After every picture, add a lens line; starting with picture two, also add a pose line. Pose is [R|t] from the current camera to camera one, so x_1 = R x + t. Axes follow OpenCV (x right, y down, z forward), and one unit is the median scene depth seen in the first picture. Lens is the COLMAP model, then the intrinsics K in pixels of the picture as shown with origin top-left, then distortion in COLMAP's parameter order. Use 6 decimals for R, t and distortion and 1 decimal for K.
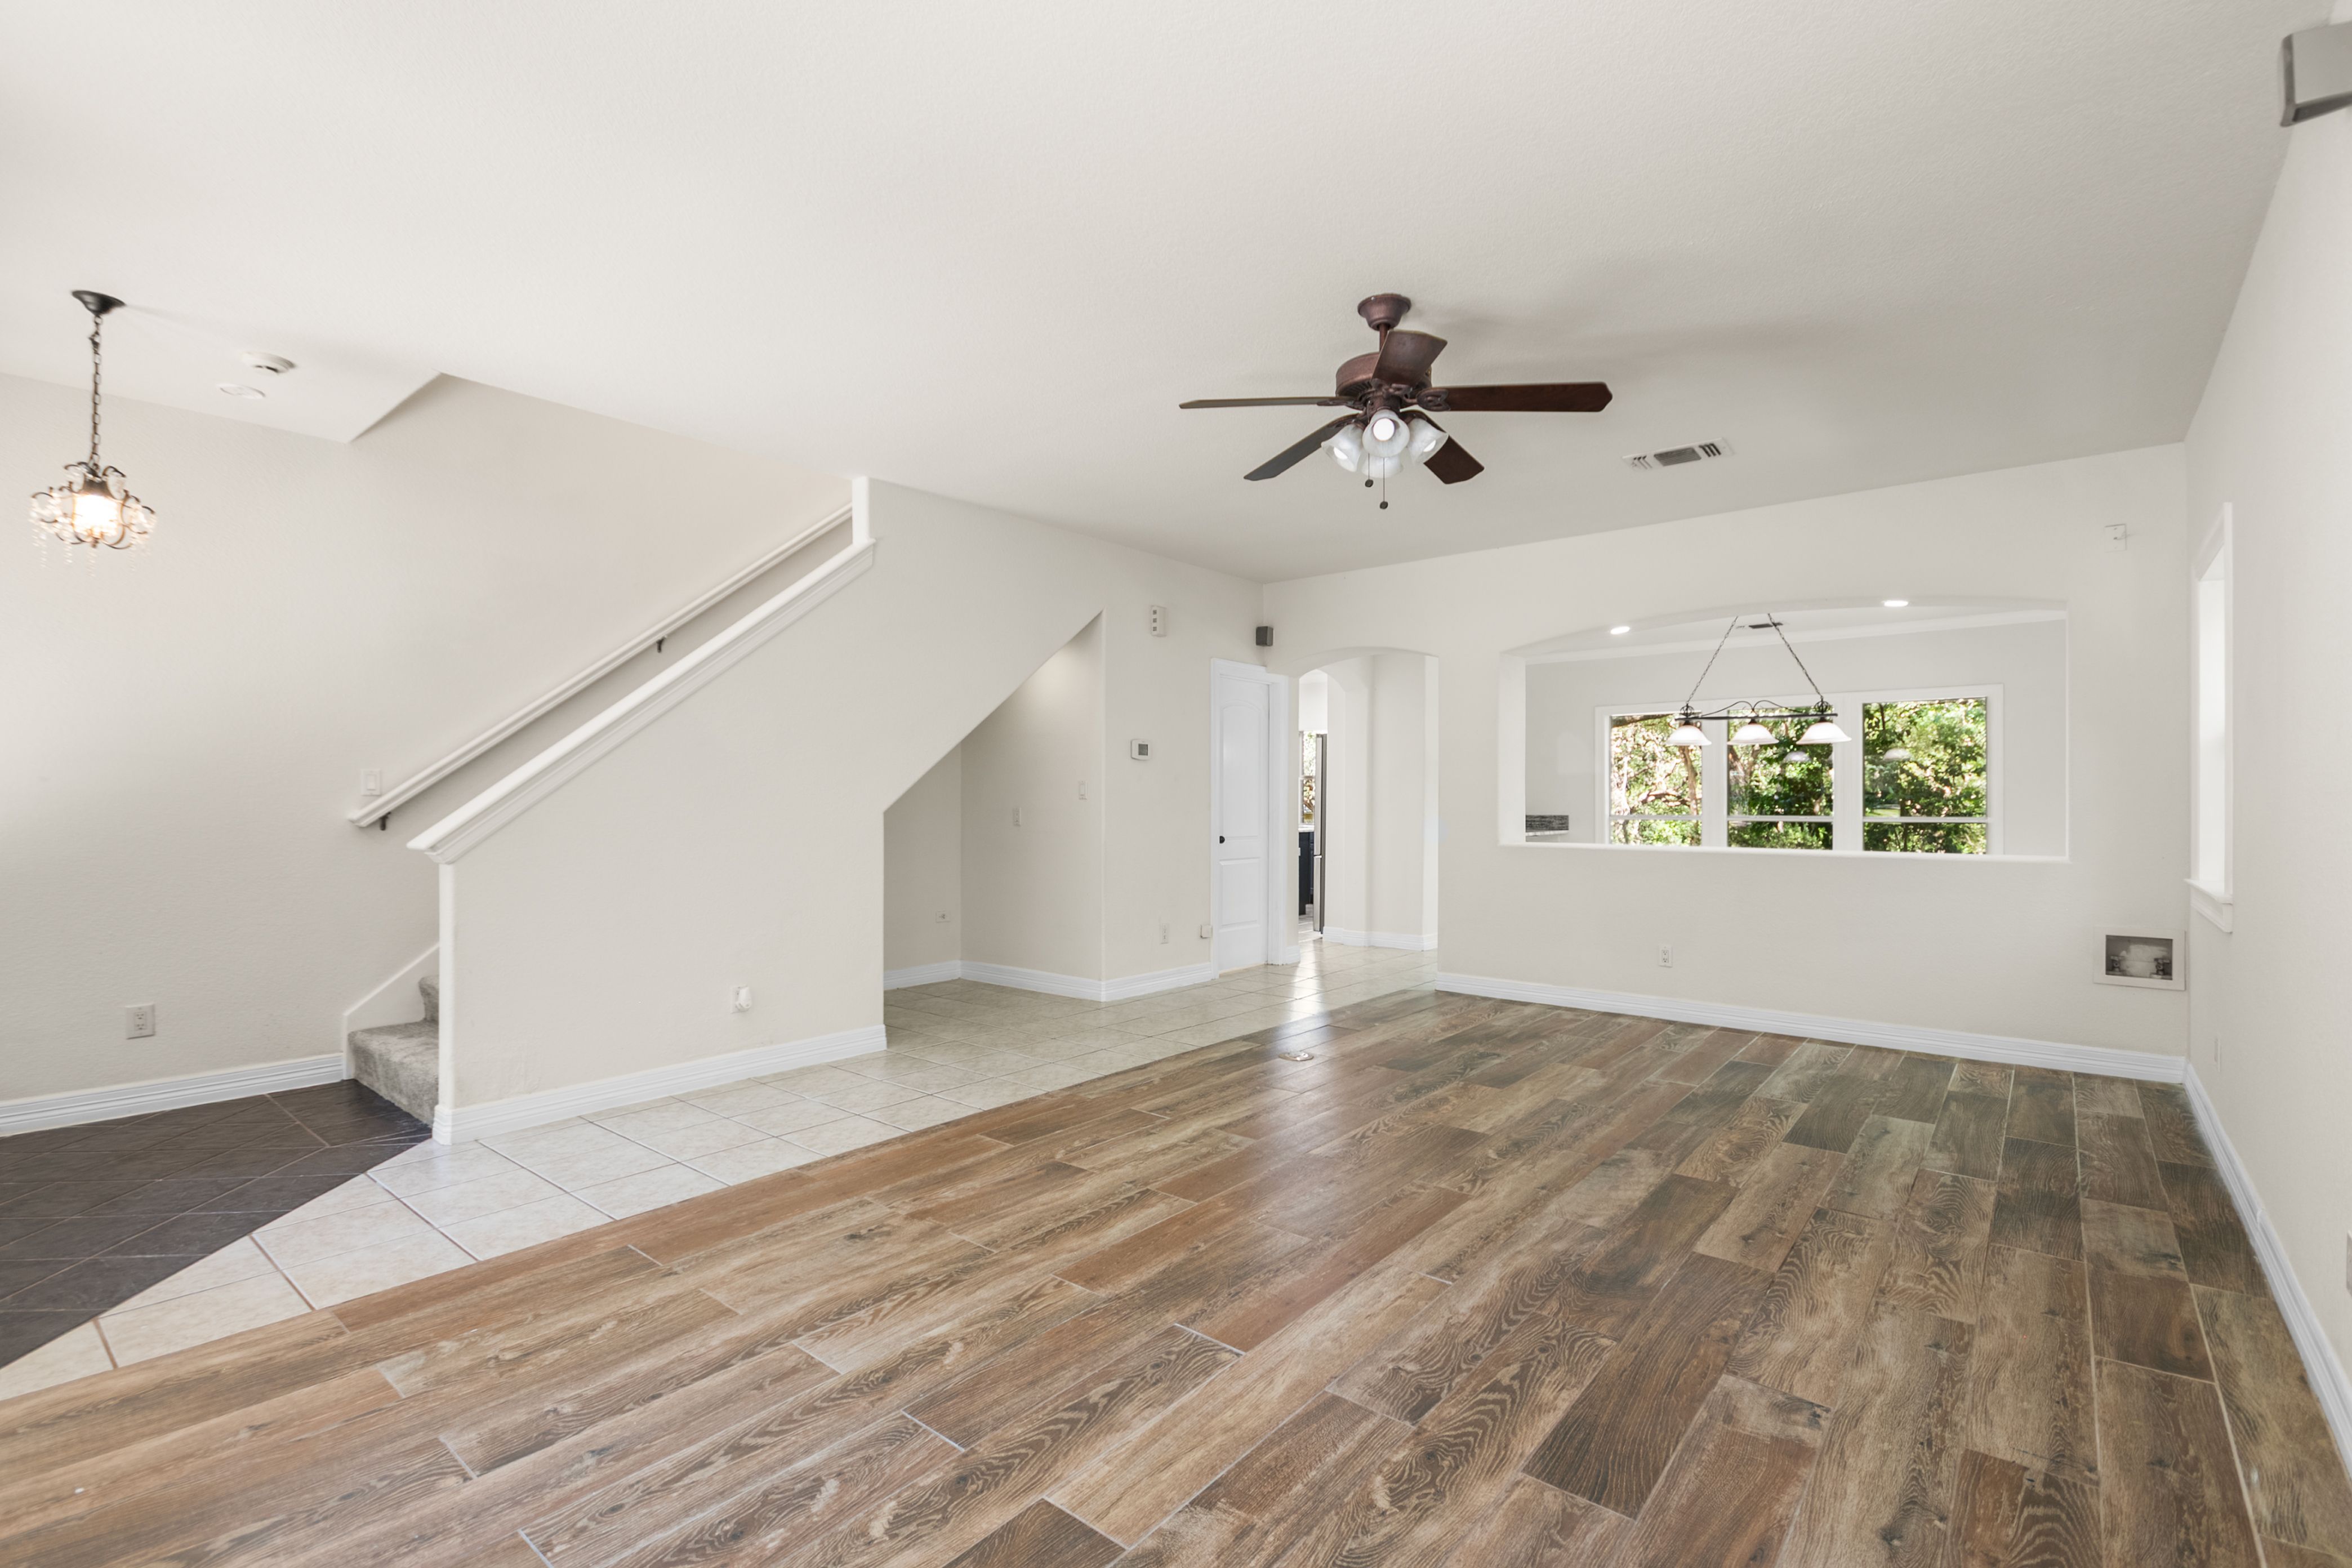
lens RADIAL K [[1051.0, 0, 1174.6], [0, 1051.0, 797.2], [0, 0, 1]] dist [0.015798, -0.008096]
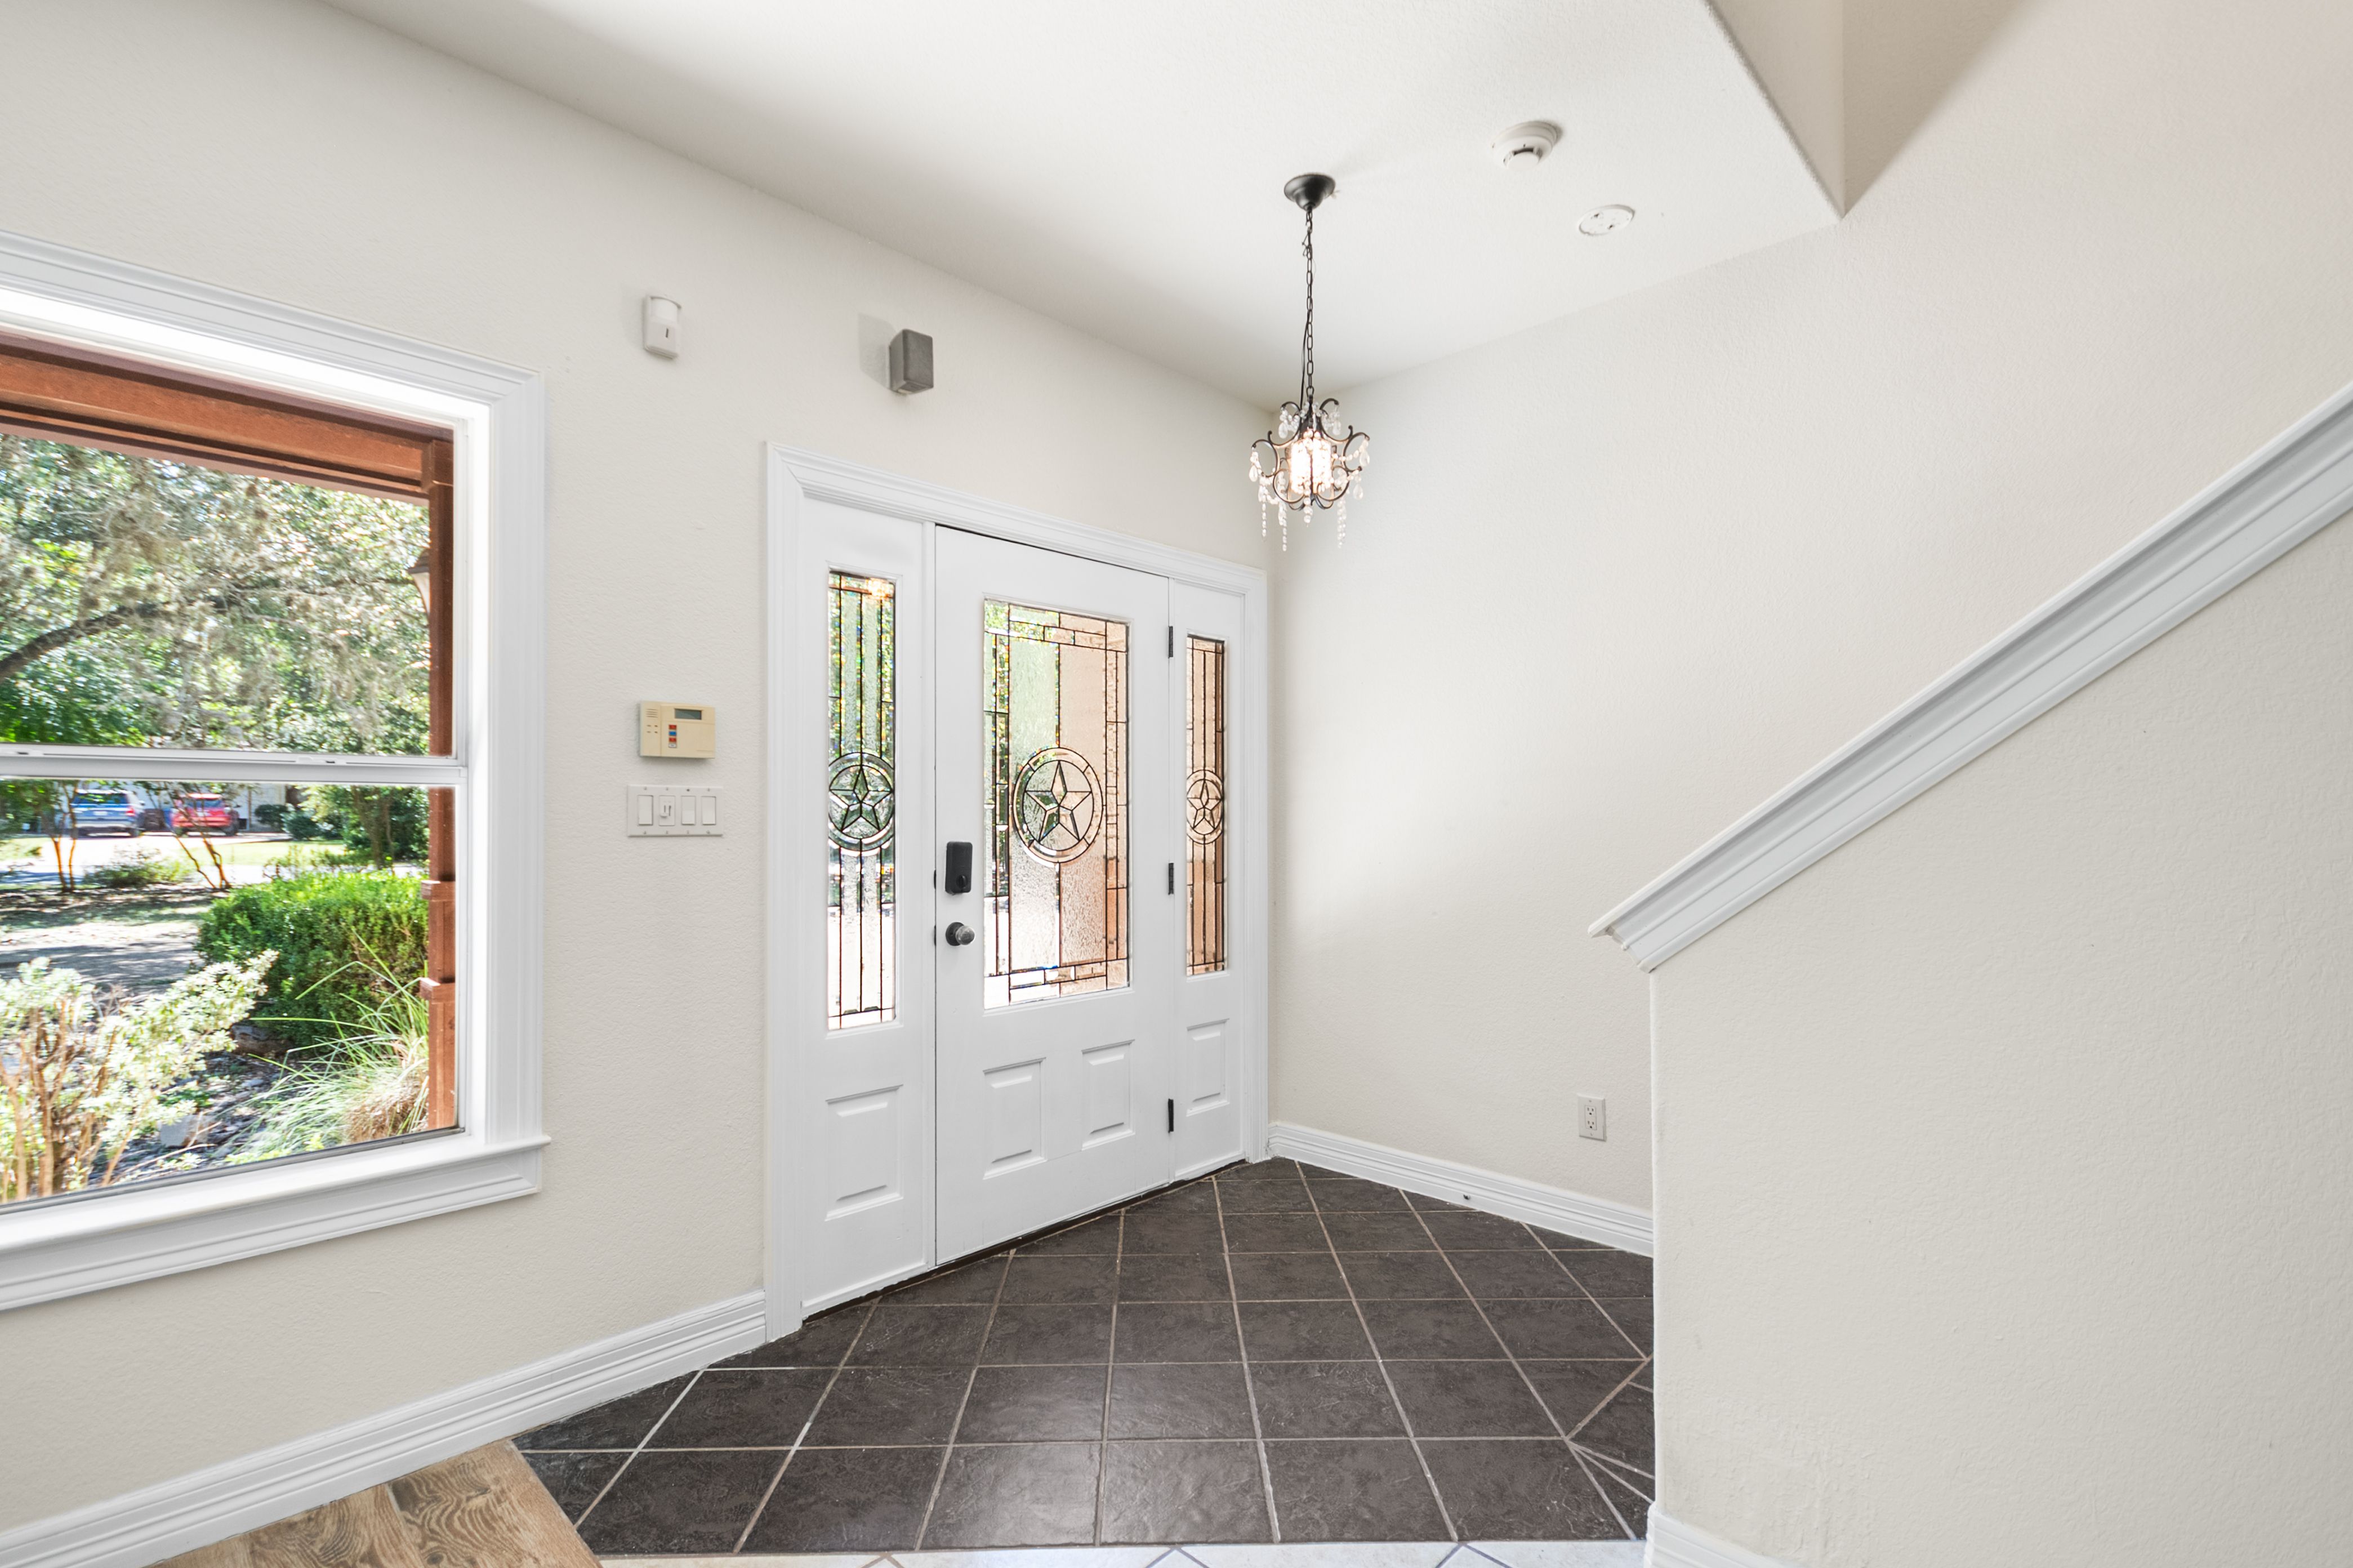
lens RADIAL K [[1051.5, 0, 1152.9], [0, 1051.5, 808.9], [0, 0, 1]] dist [0.015798, -0.008096]
pose [[-0.087730, -0.008082, -0.996111, -0.310780], [0.004468, 0.999954, -0.008507, -0.010843], [0.996134, -0.005197, -0.087690, 1.249155]]
